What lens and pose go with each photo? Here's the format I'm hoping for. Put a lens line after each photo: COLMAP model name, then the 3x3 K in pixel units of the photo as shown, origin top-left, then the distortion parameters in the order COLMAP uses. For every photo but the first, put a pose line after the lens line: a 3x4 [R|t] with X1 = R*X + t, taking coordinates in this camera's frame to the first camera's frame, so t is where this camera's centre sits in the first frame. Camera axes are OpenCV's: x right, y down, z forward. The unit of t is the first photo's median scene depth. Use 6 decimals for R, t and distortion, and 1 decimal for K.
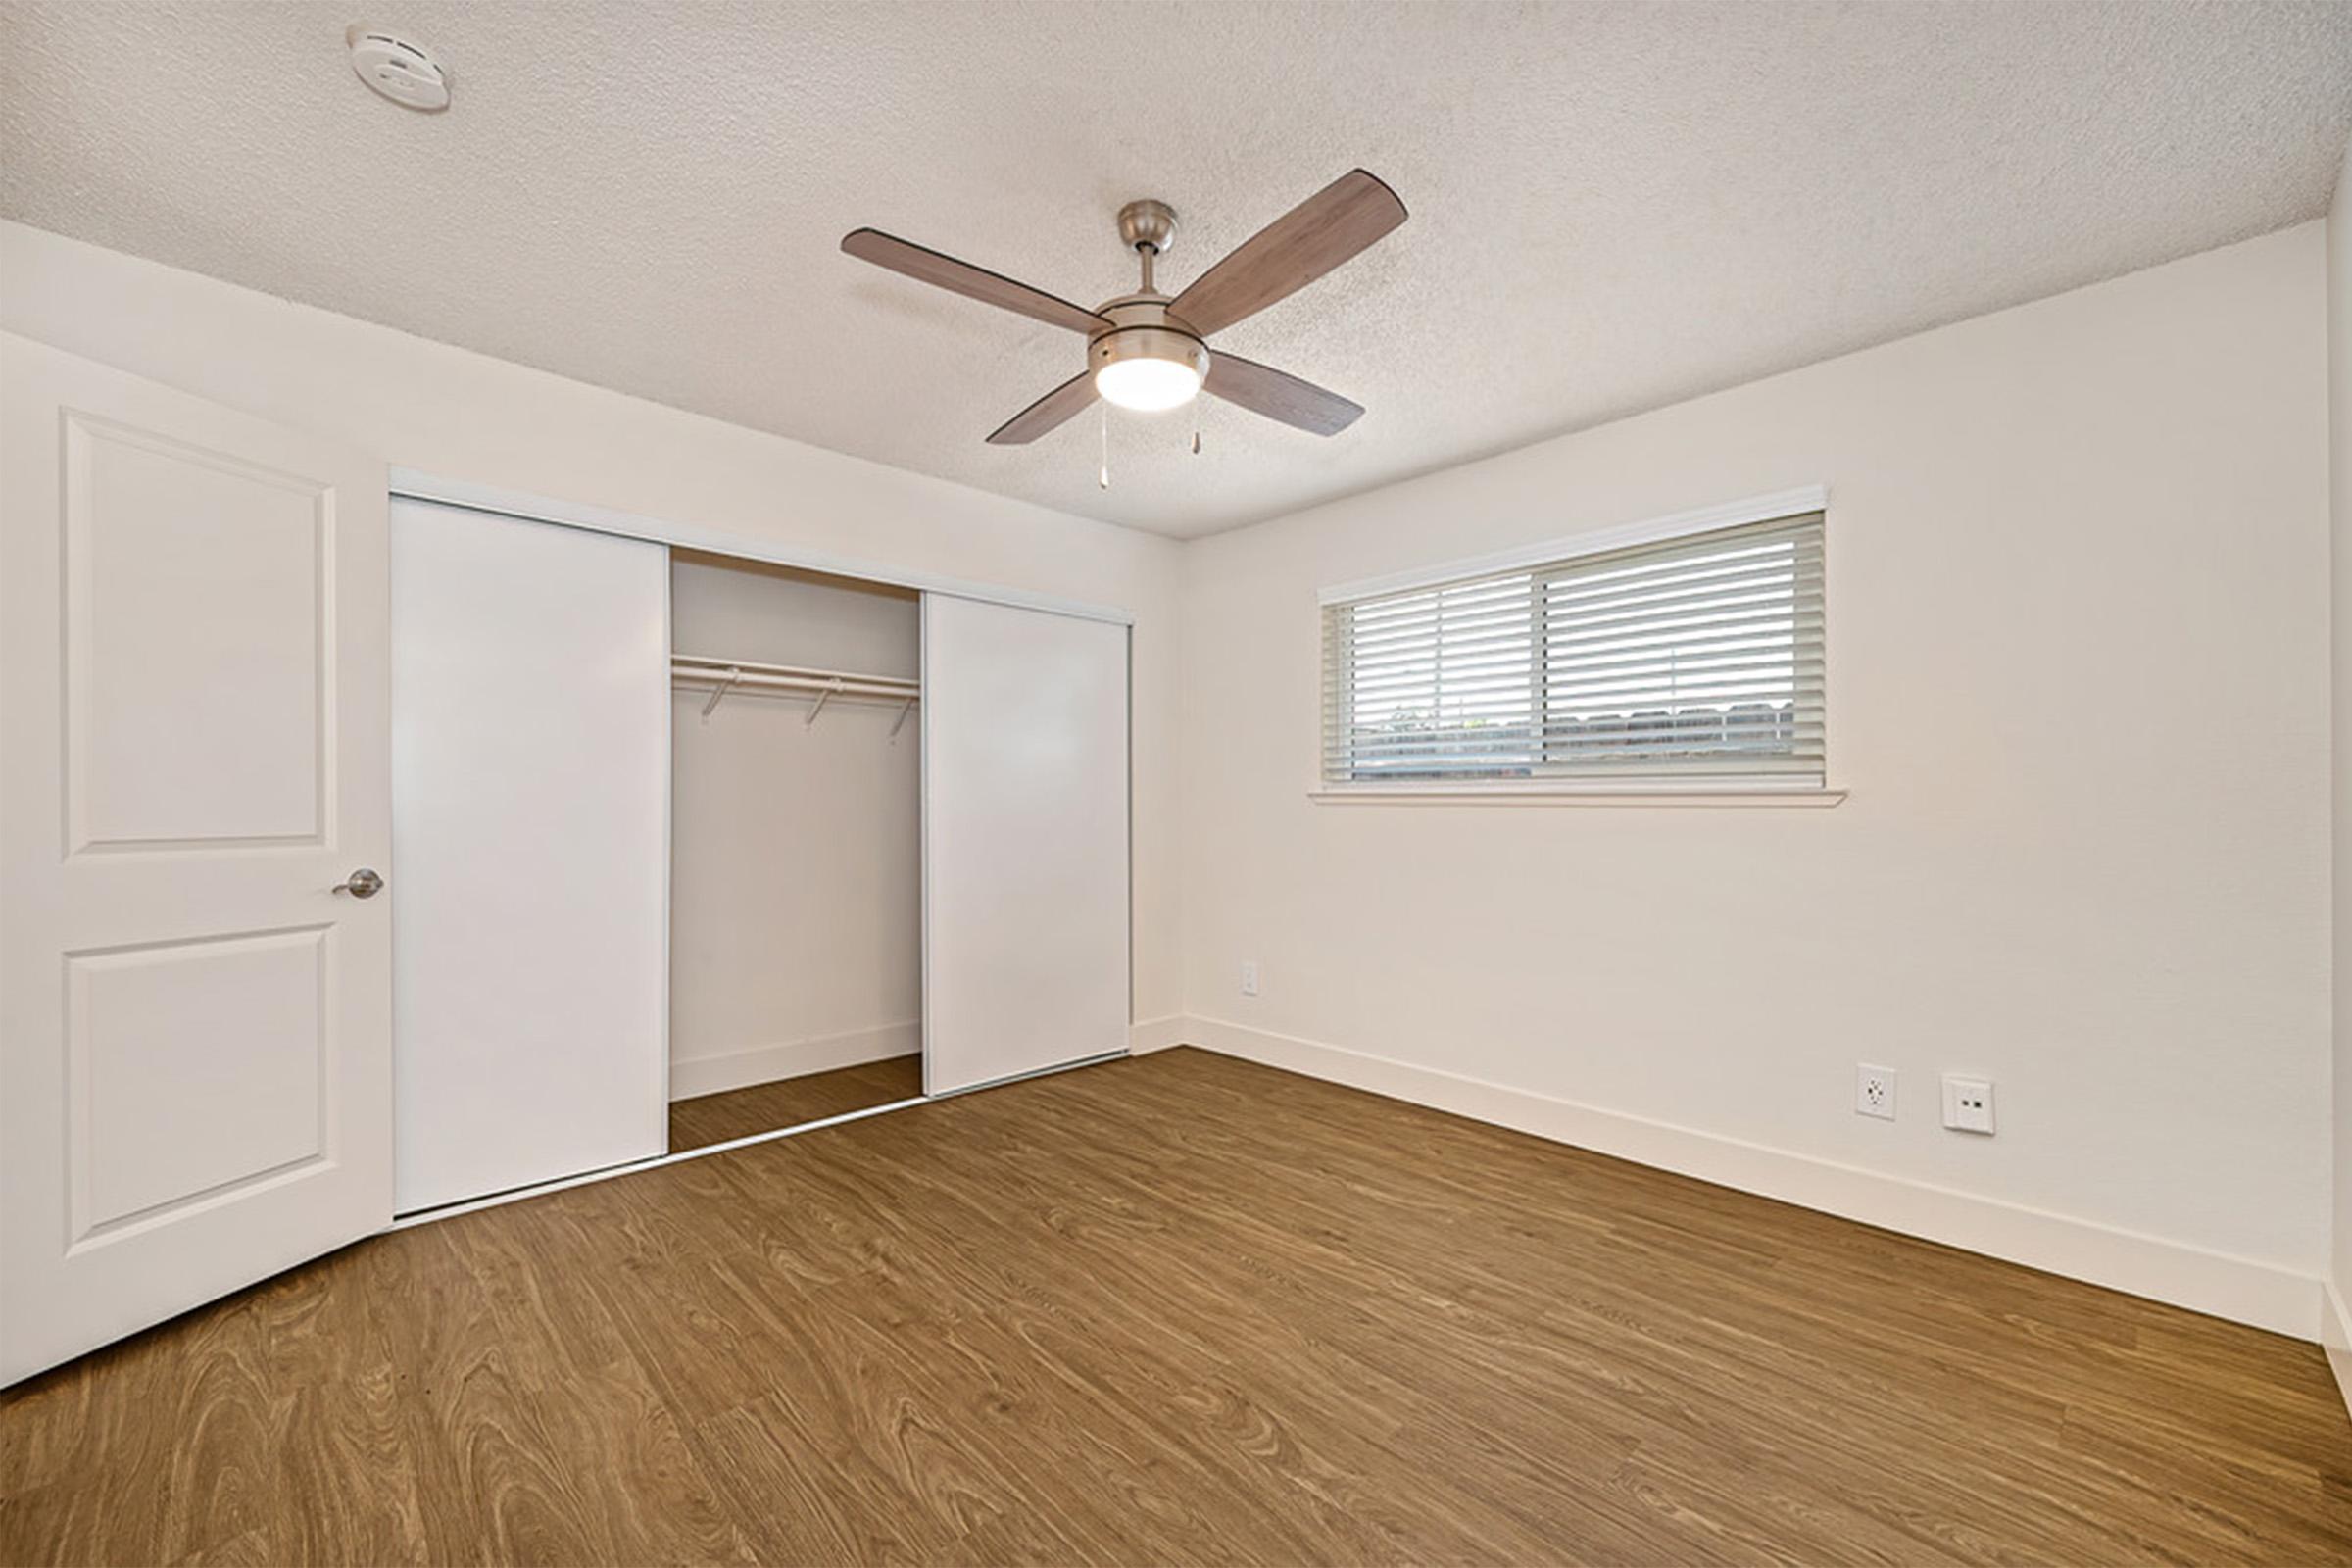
lens RADIAL K [[936.3, 0, 1180.5], [0, 936.3, 799.7], [0, 0, 1]] dist [0.000118, -0.000119]
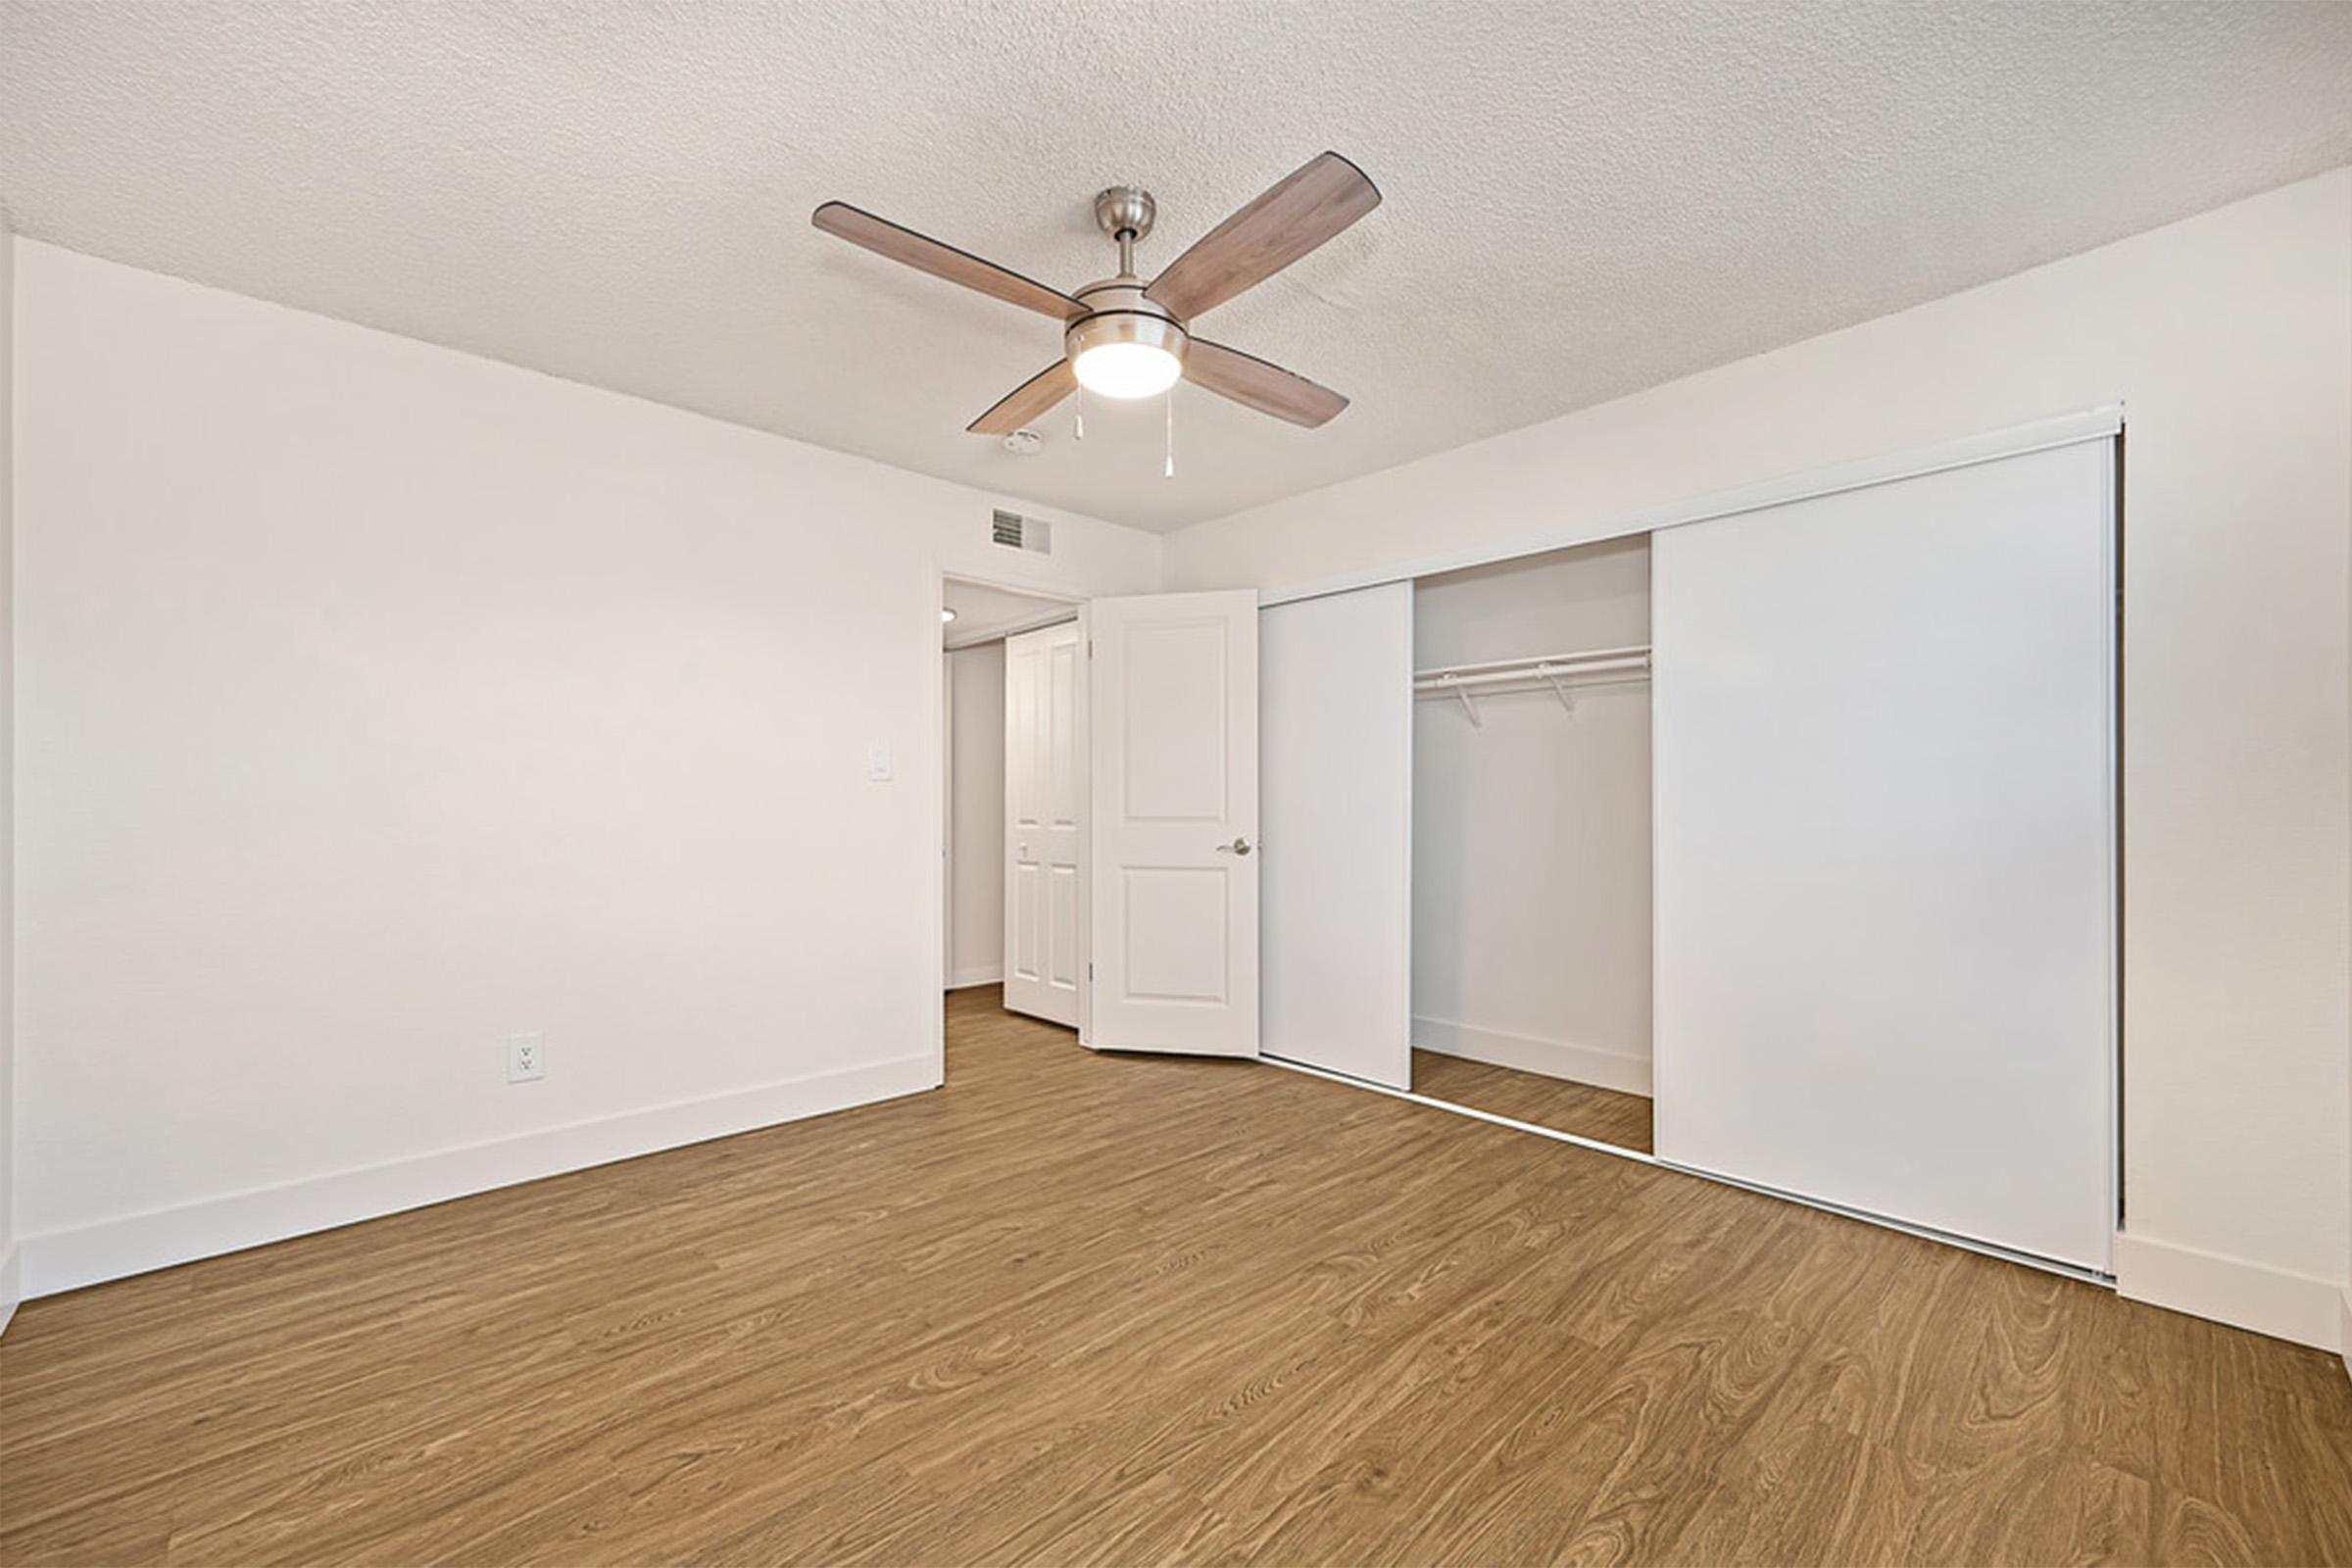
lens RADIAL K [[936.3, 0, 1180.5], [0, 936.3, 799.7], [0, 0, 1]] dist [0.000118, -0.000119]
pose [[-0.003303, -0.004624, -0.999984, 0.711499], [0.008802, 0.999950, -0.004653, 0.010362], [0.999956, -0.008817, -0.003262, 0.785868]]
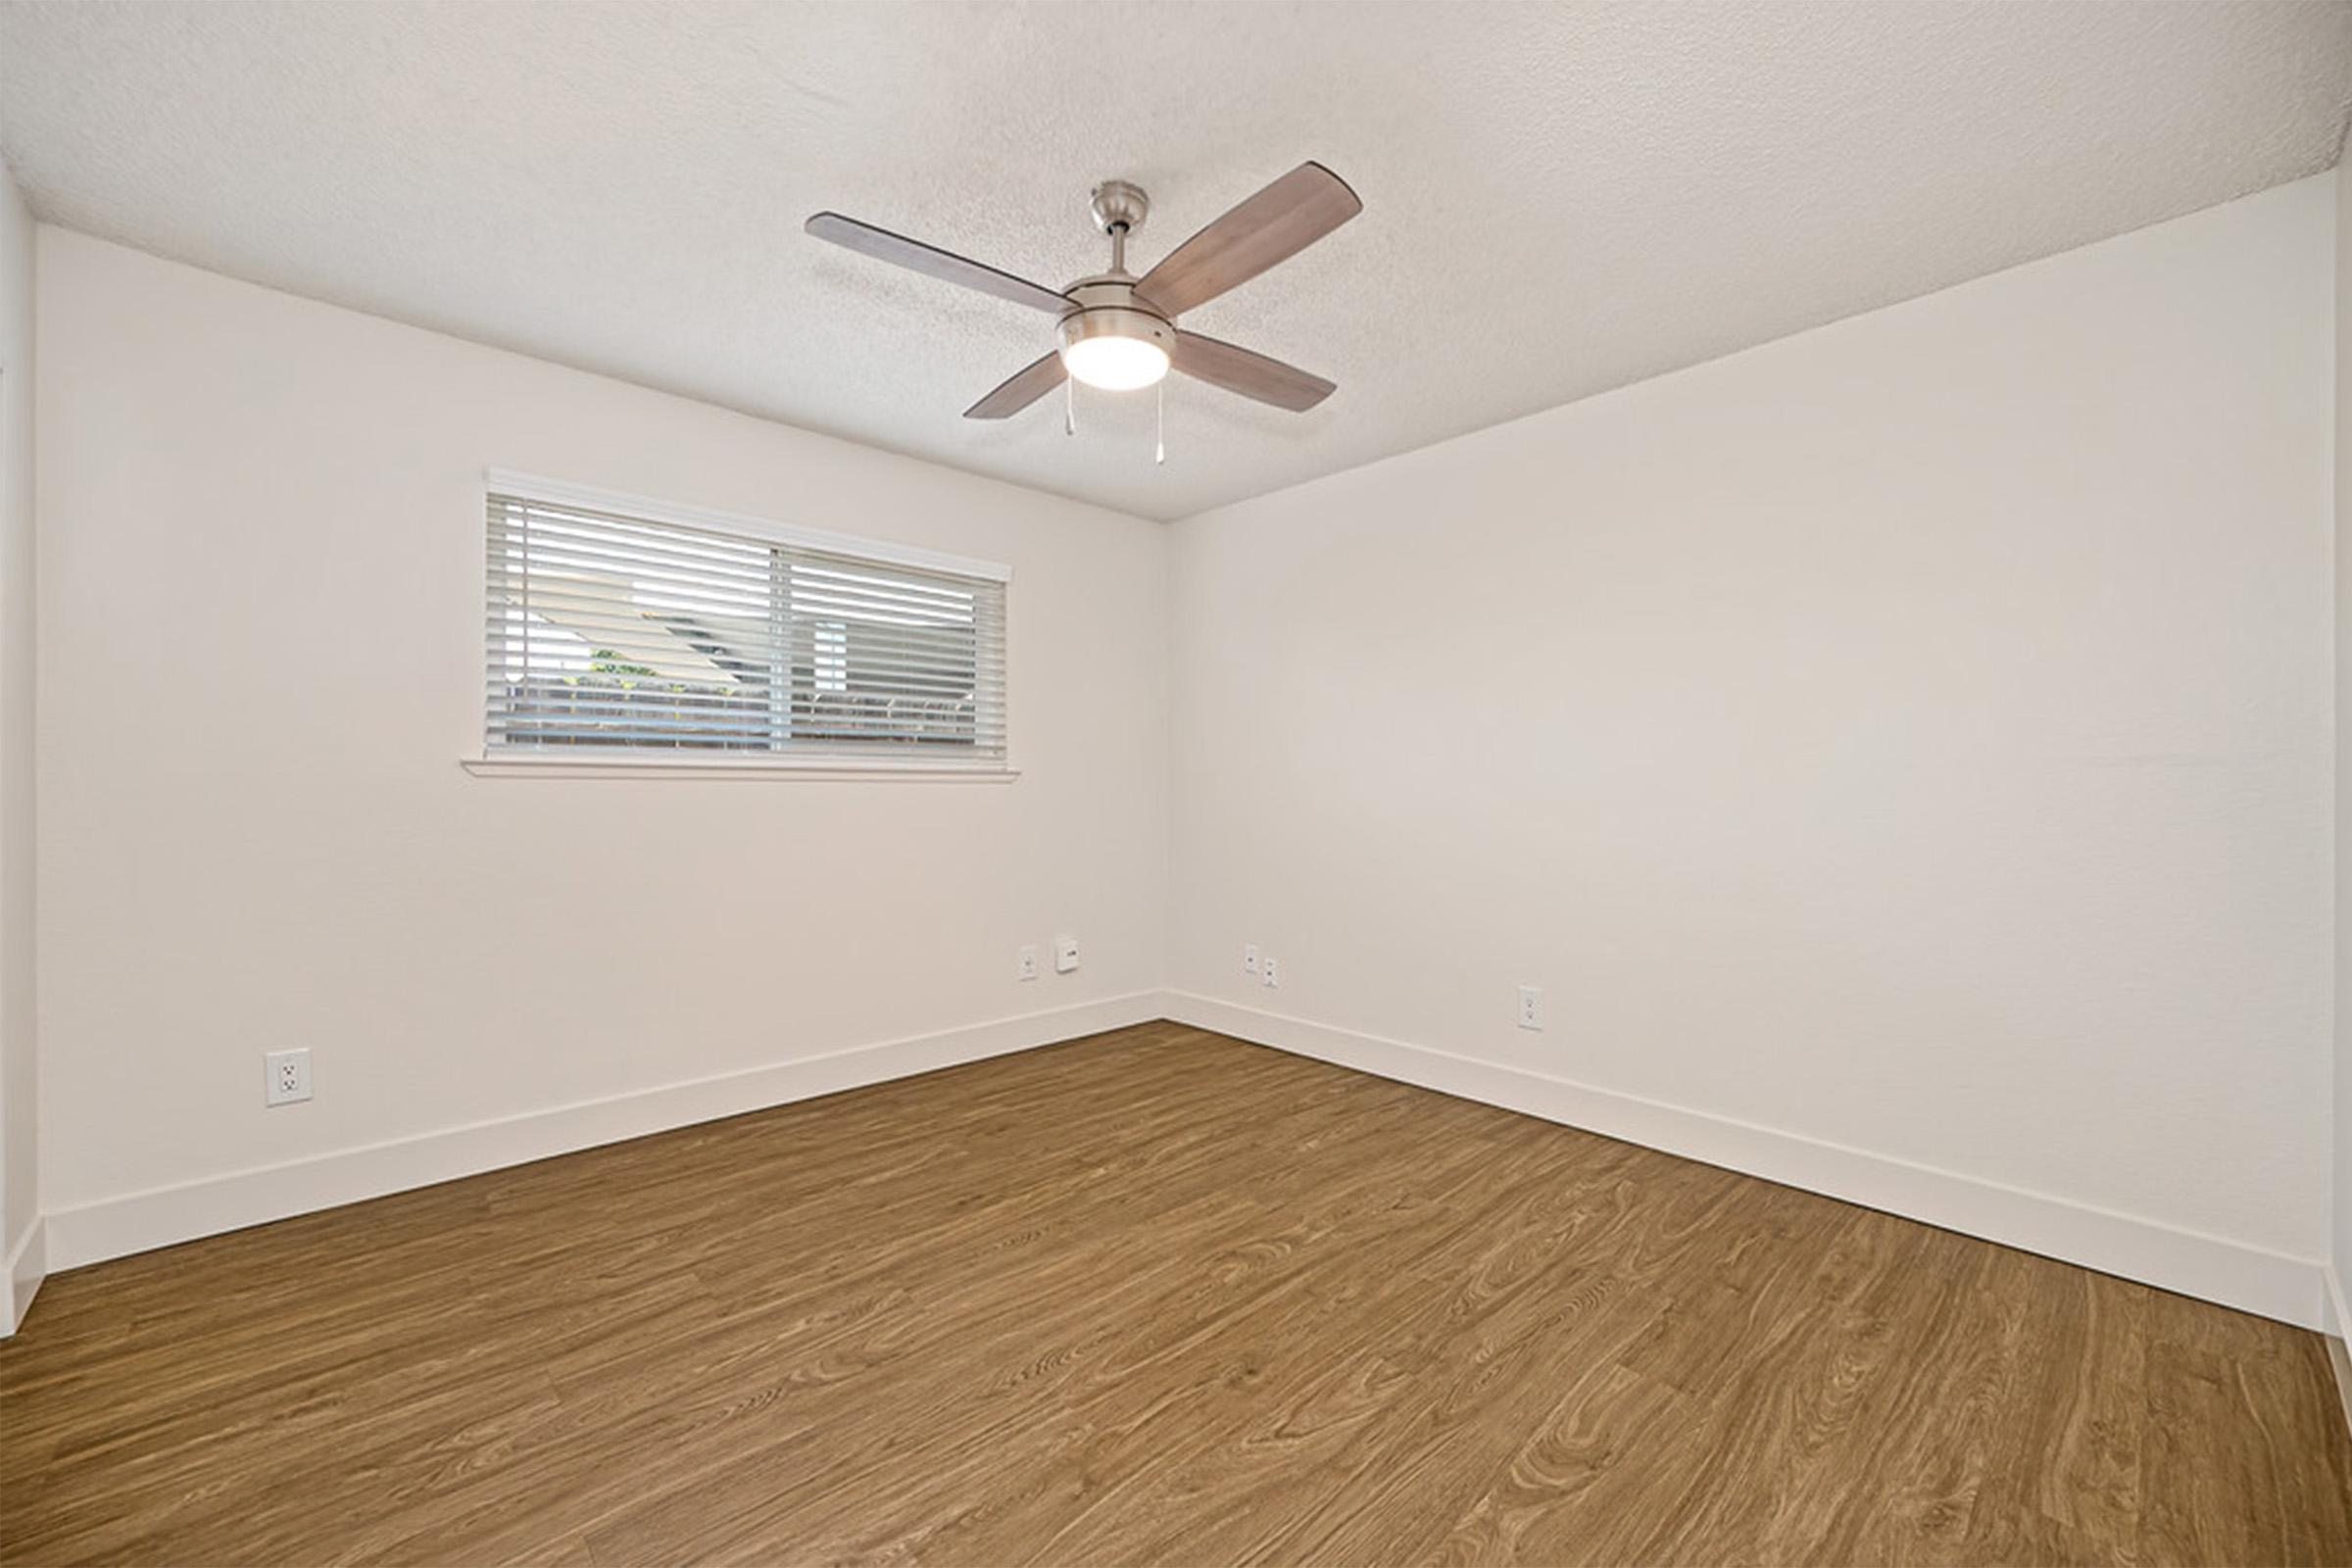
lens RADIAL K [[936.3, 0, 1180.5], [0, 936.3, 799.7], [0, 0, 1]] dist [0.000118, -0.000119]
pose [[0.008959, -0.018847, 0.999782, -0.762840], [-0.009598, 0.999775, 0.018933, 0.004543], [-0.999914, -0.009765, 0.008776, 0.684061]]
